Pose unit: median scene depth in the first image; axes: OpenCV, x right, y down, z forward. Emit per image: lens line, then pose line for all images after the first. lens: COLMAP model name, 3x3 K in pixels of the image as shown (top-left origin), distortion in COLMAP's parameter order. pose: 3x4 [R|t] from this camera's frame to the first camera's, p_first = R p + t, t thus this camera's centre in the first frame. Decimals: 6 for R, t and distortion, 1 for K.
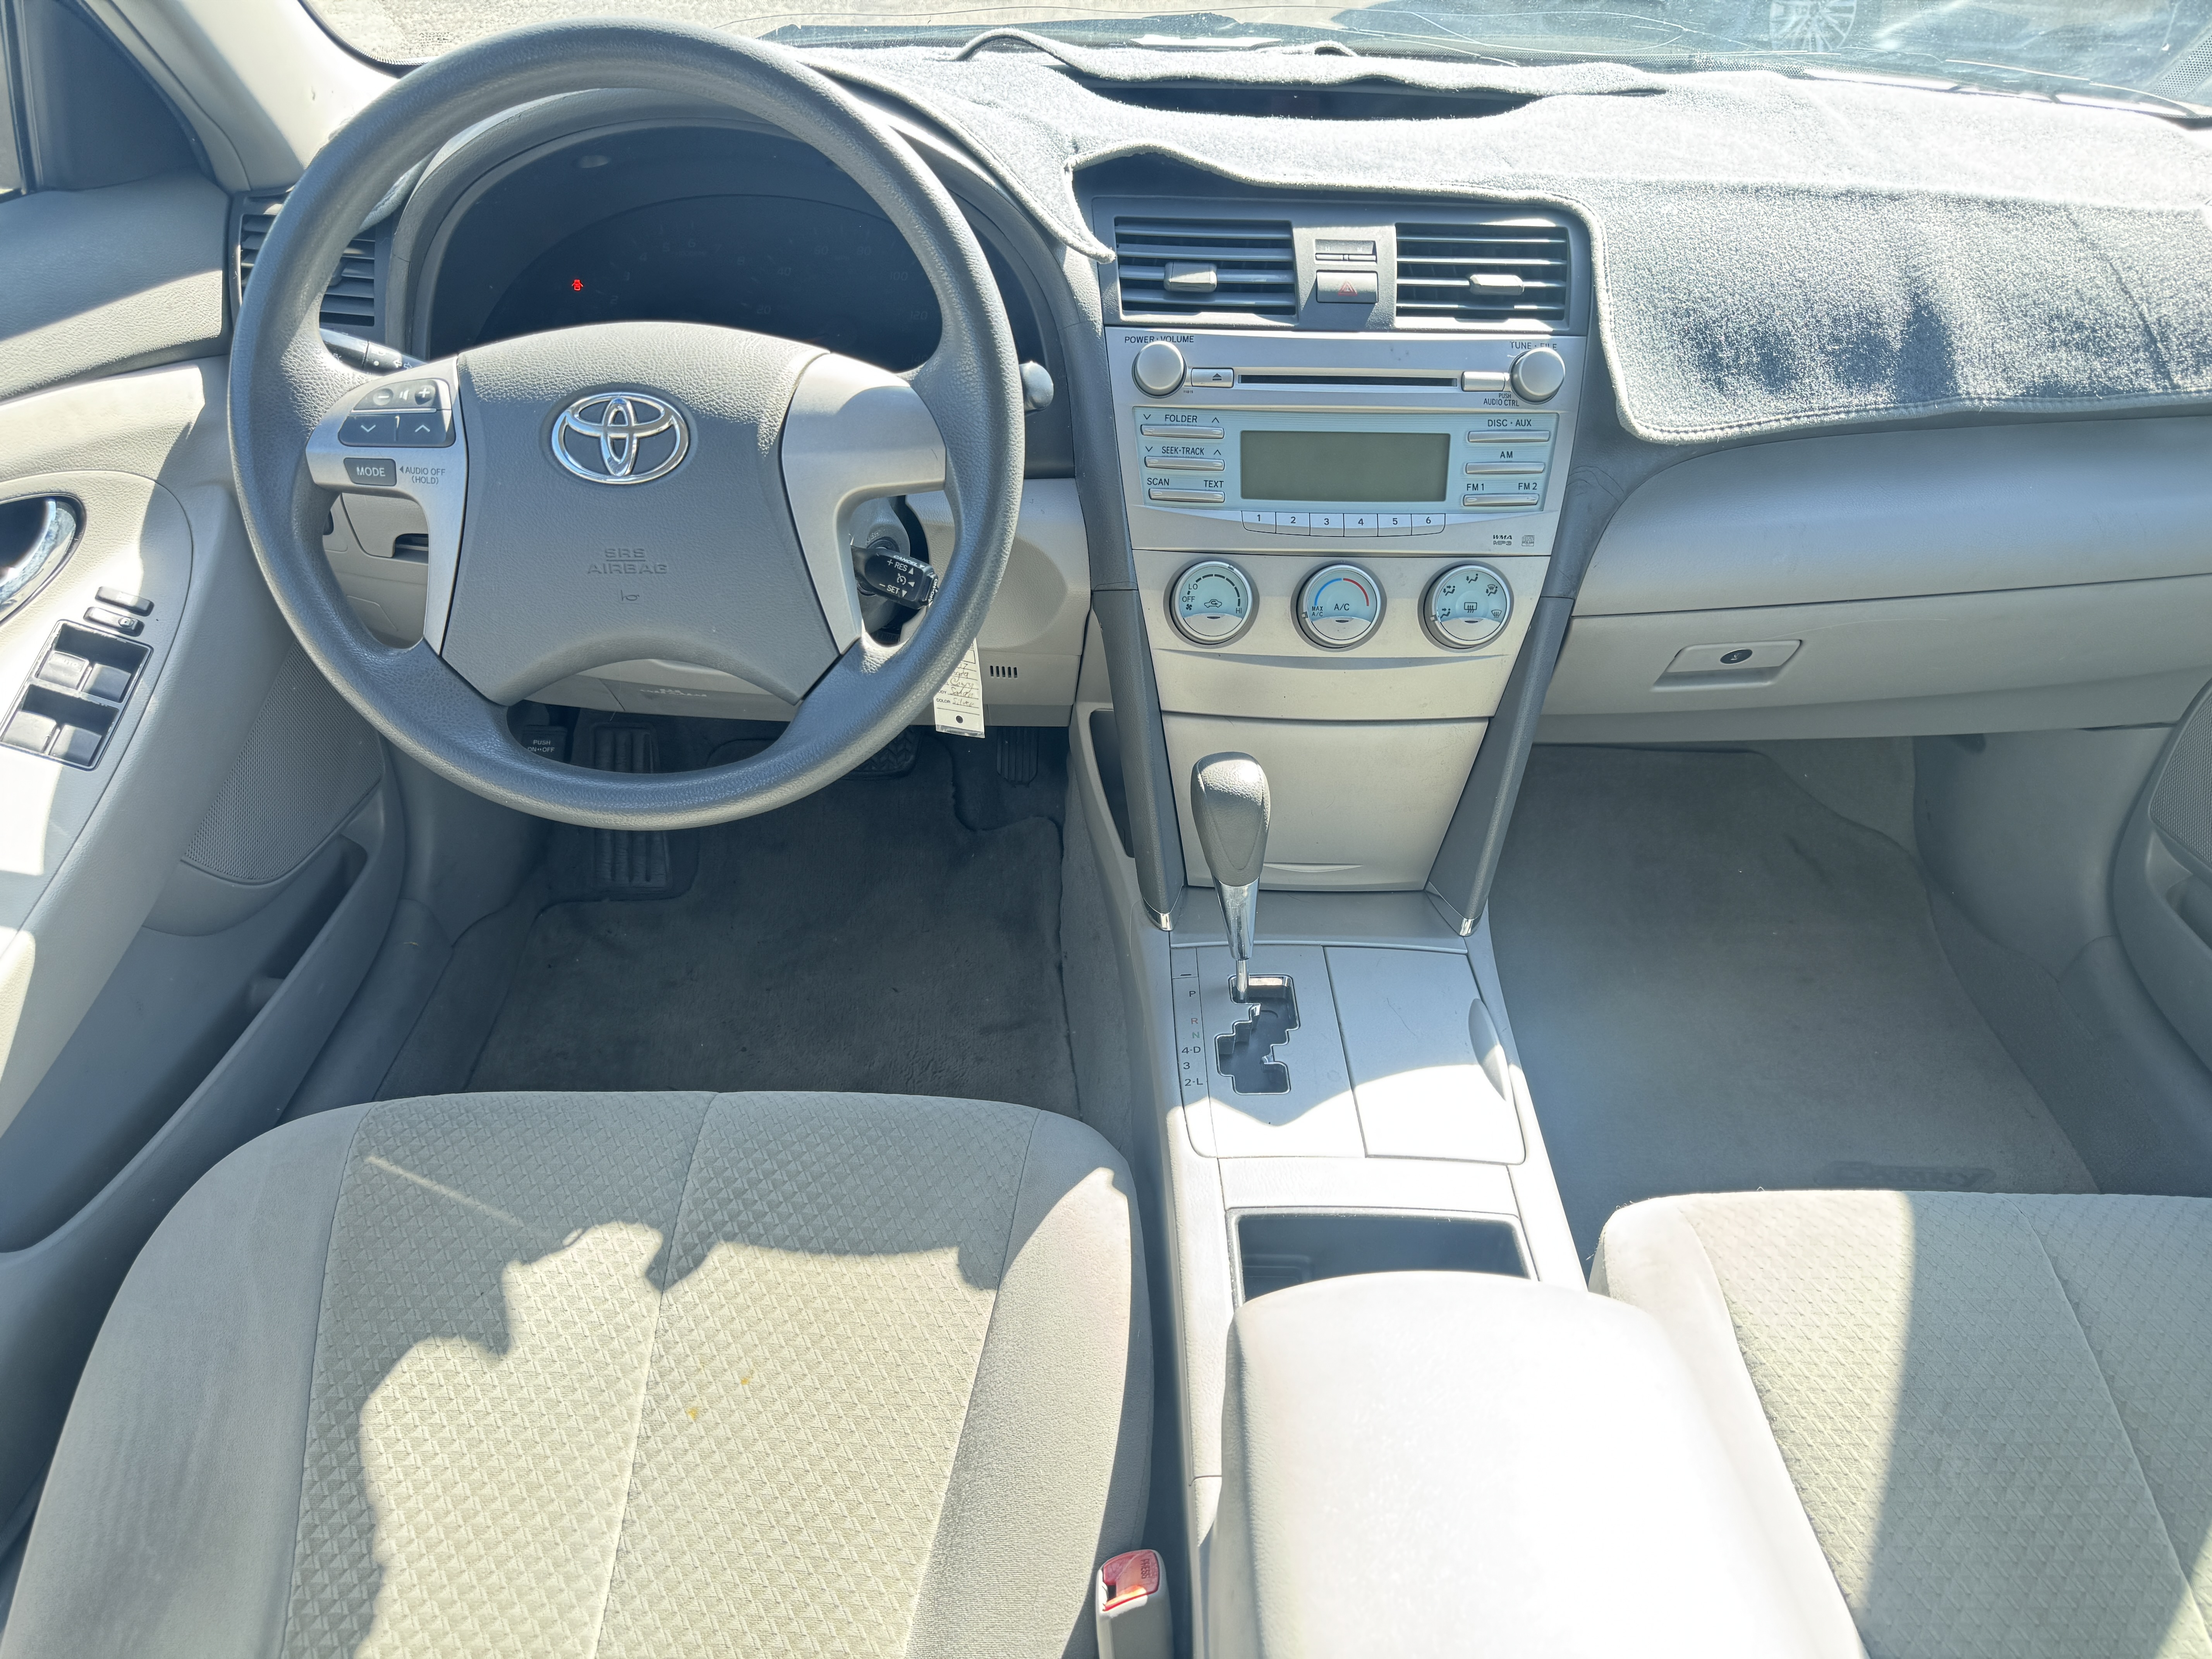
lens RADIAL K [[1552.5, 0, 1107.3], [0, 1552.5, 831.8], [0, 0, 1]] dist [-0.003238, -0.016187]
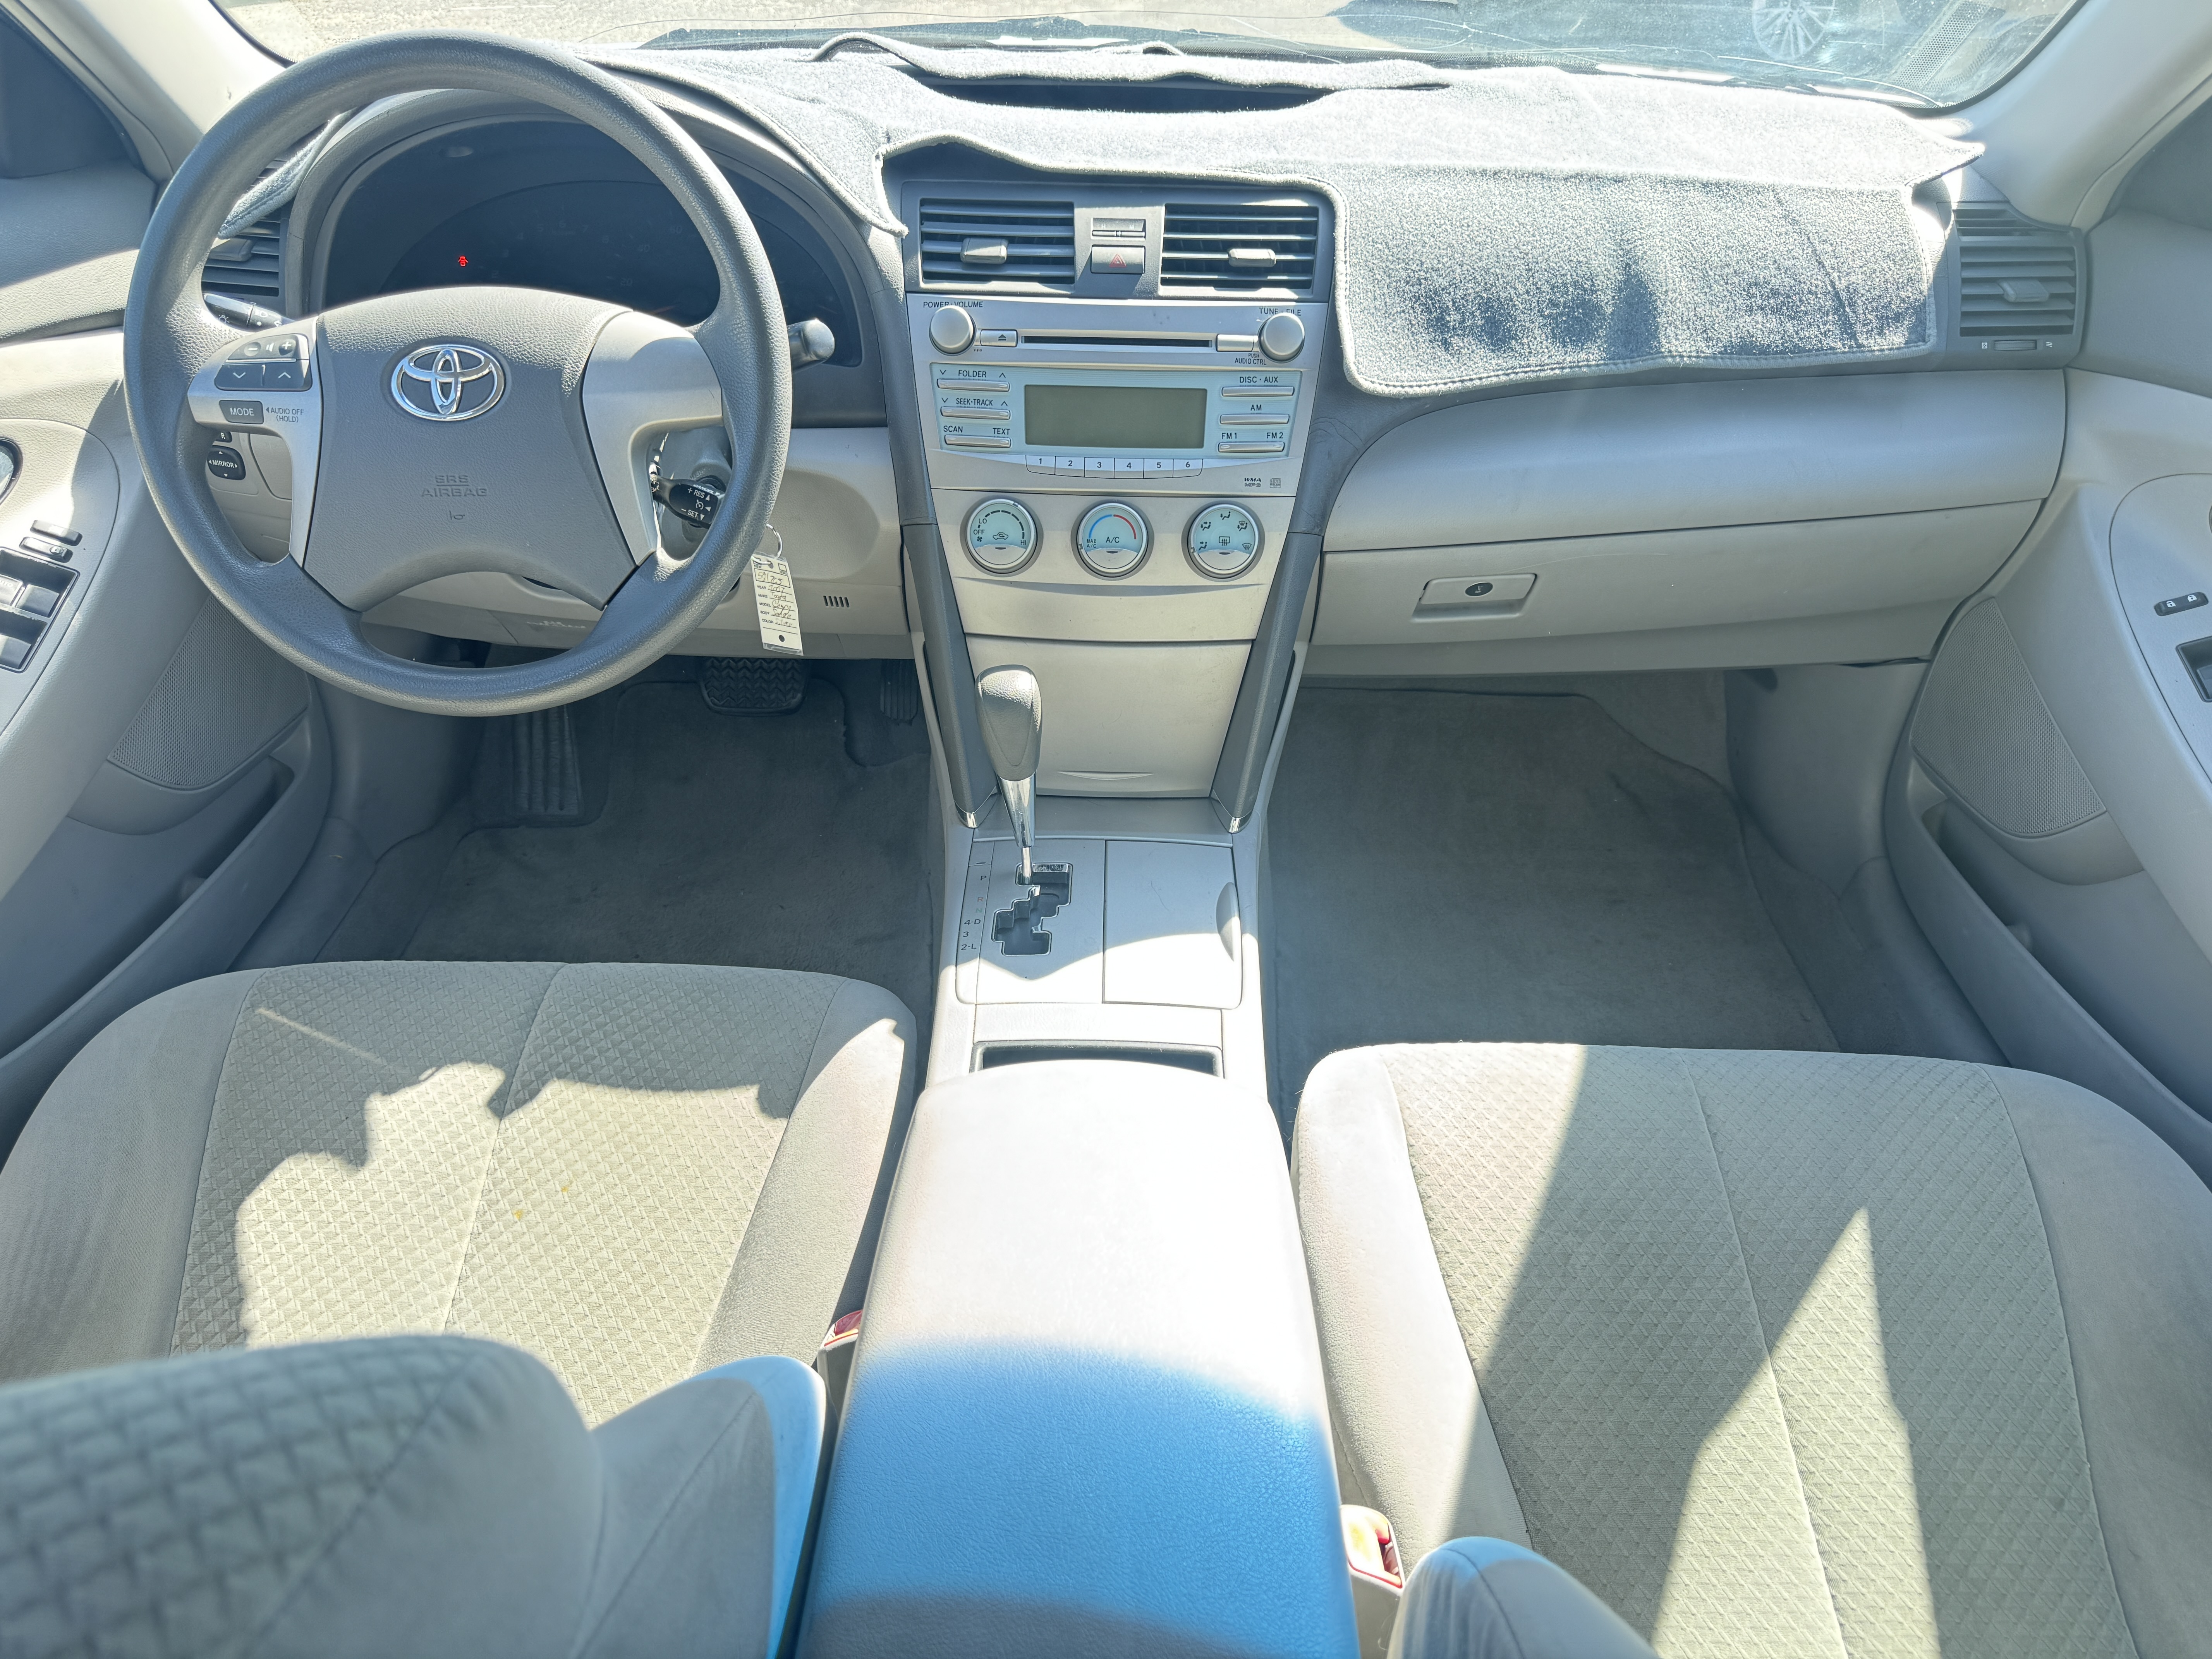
lens RADIAL K [[1551.3, 0, 1106.8], [0, 1551.3, 825.6], [0, 0, 1]] dist [-0.003414, -0.019153]
pose [[0.999936, 0.002890, -0.010899, 0.168020], [-0.002883, 0.999996, 0.000676, 0.068691], [0.010901, -0.000644, 0.999940, -0.149419]]
